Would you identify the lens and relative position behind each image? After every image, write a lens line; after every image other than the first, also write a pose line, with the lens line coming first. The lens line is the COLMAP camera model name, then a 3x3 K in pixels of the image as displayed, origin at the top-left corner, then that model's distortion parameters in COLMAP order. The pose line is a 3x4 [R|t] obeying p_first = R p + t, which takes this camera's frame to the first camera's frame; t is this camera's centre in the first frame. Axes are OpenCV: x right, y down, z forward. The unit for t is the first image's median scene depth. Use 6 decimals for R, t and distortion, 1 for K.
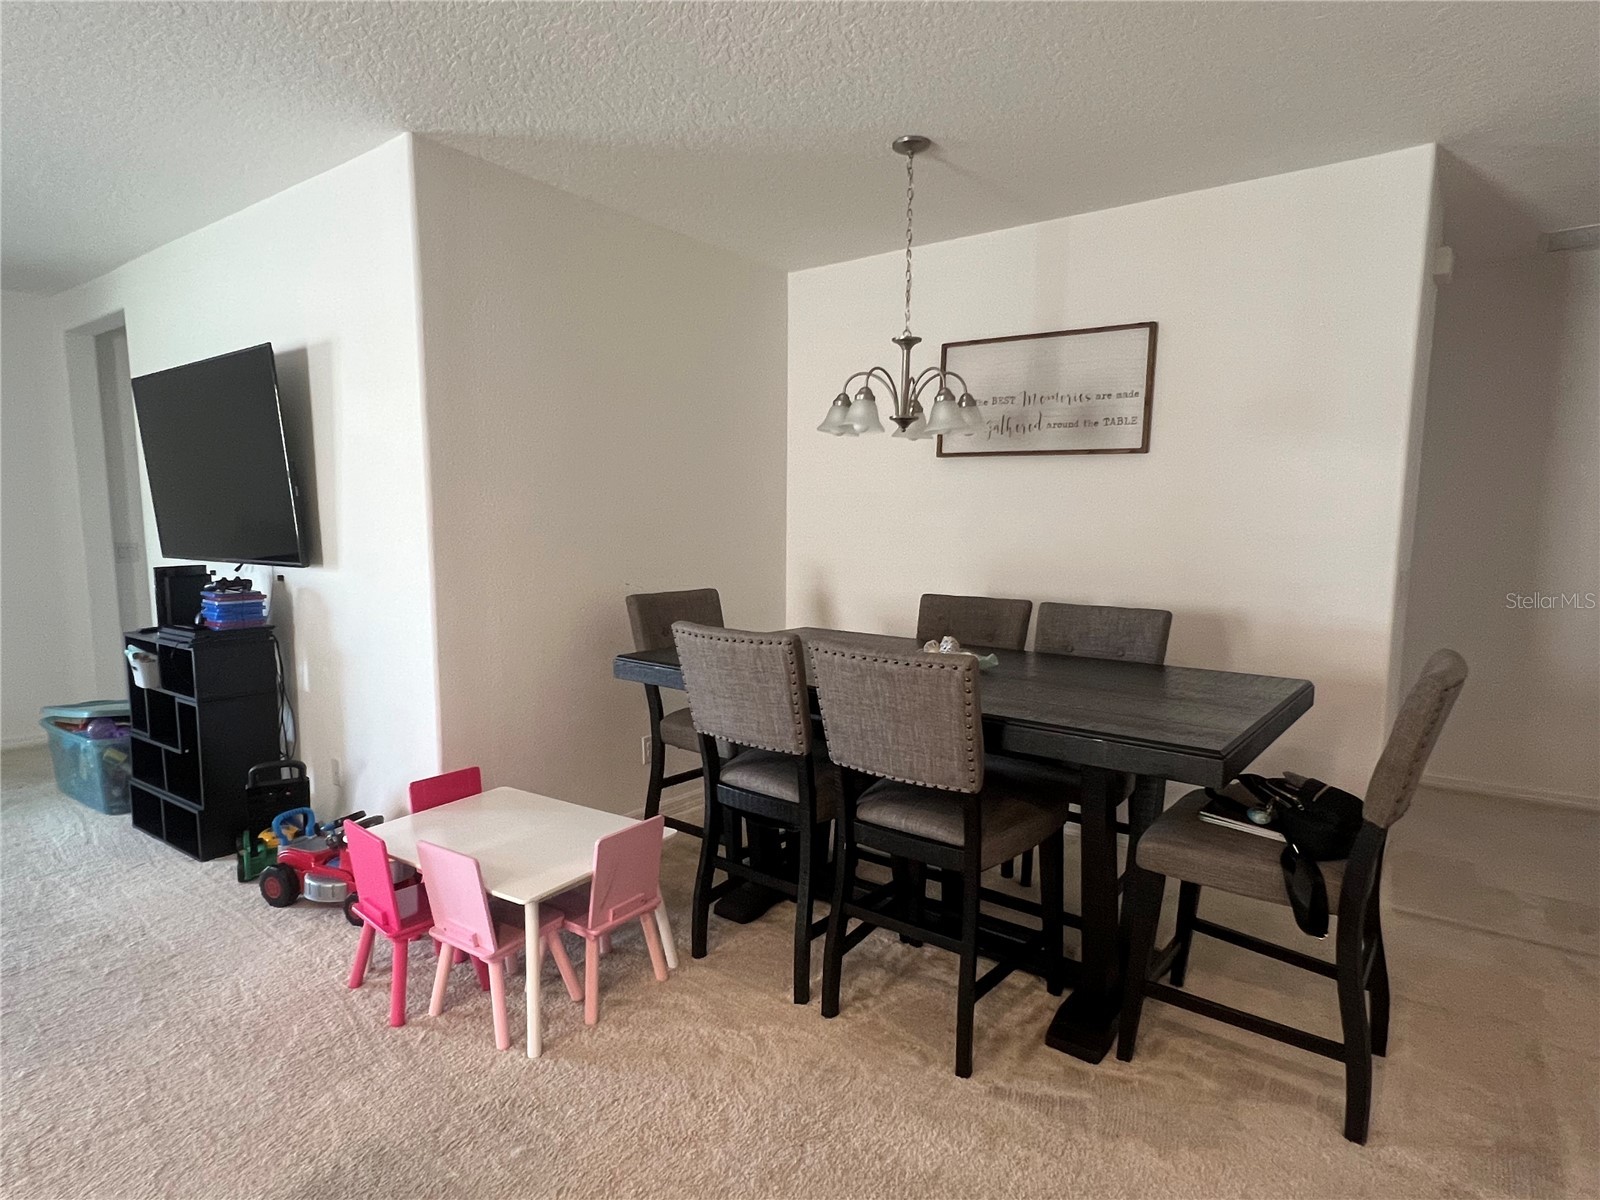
lens RADIAL K [[899.7, 0, 805.2], [0, 899.7, 624.3], [0, 0, 1]] dist [0.001452, -0.004503]
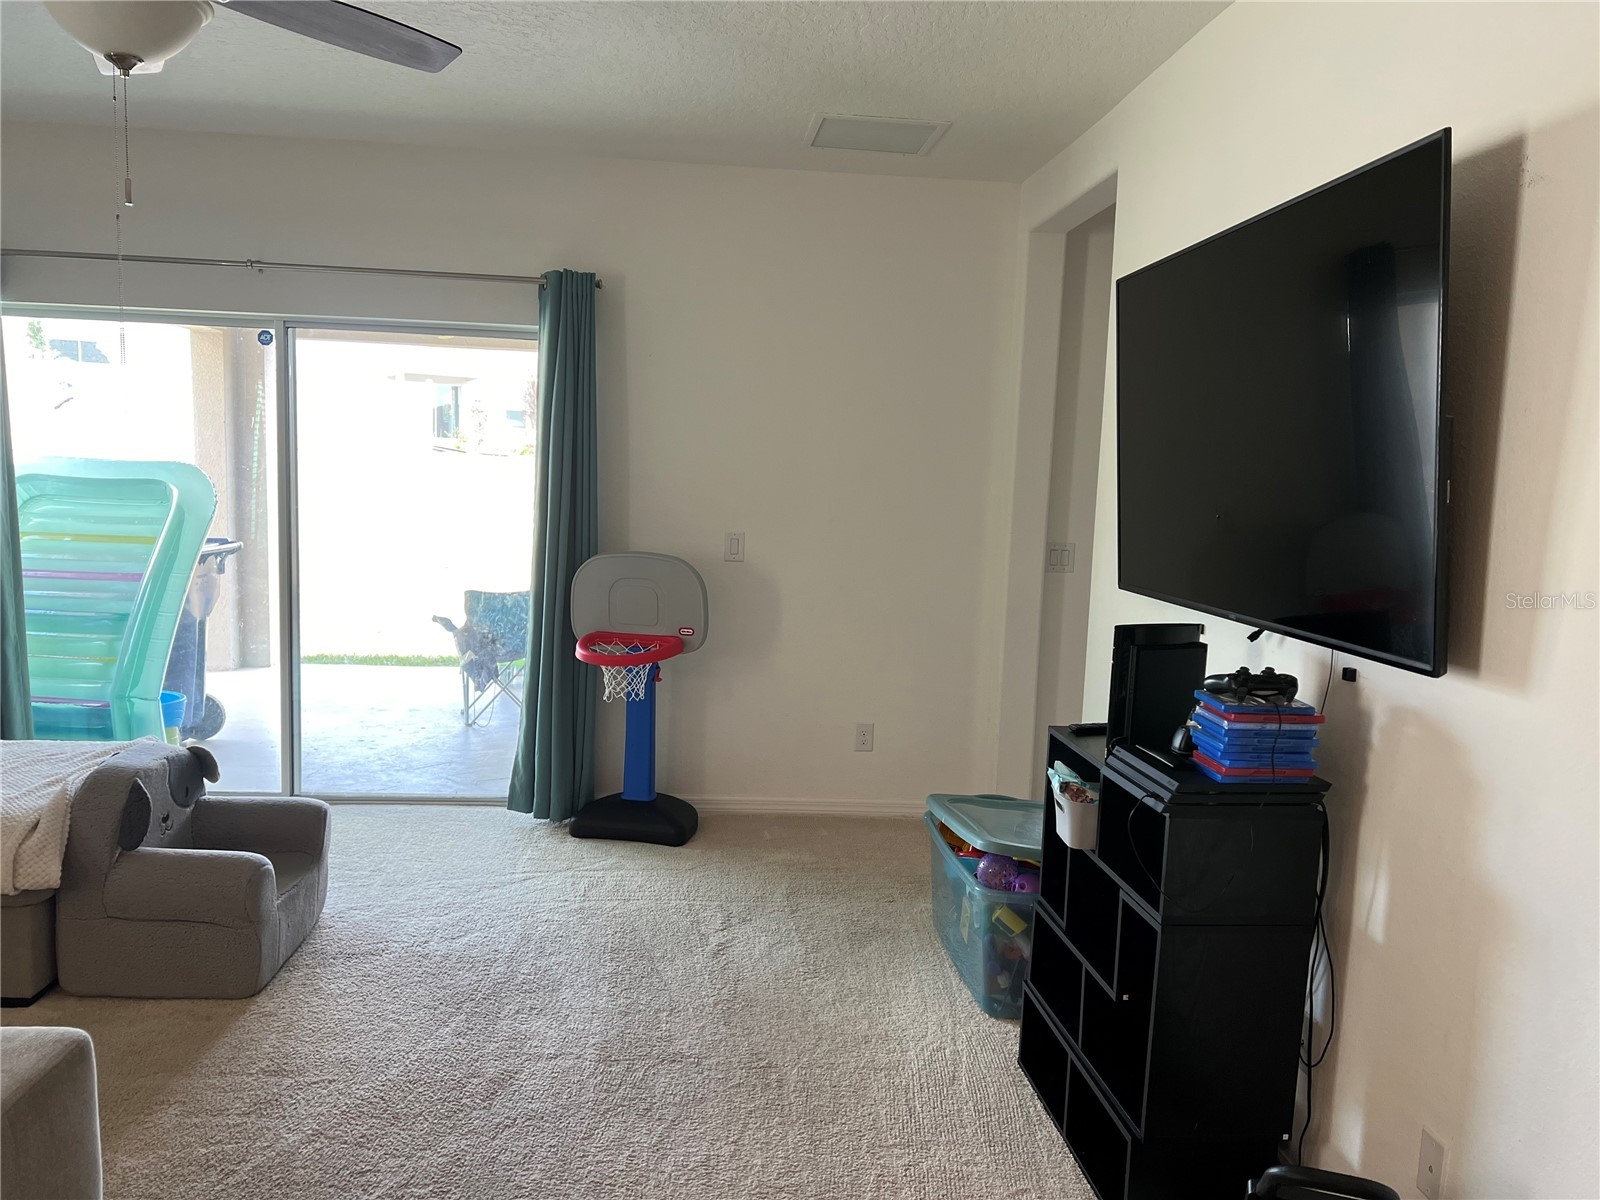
lens RADIAL K [[1200.7, 0, 799.1], [0, 1200.7, 601.6], [0, 0, 1]] dist [0.058313, -0.069269]
pose [[0.664757, 0.096348, -0.740821, -0.318671], [-0.126246, 0.991875, 0.015715, -0.064090], [0.736316, 0.083078, 0.671519, 0.379951]]
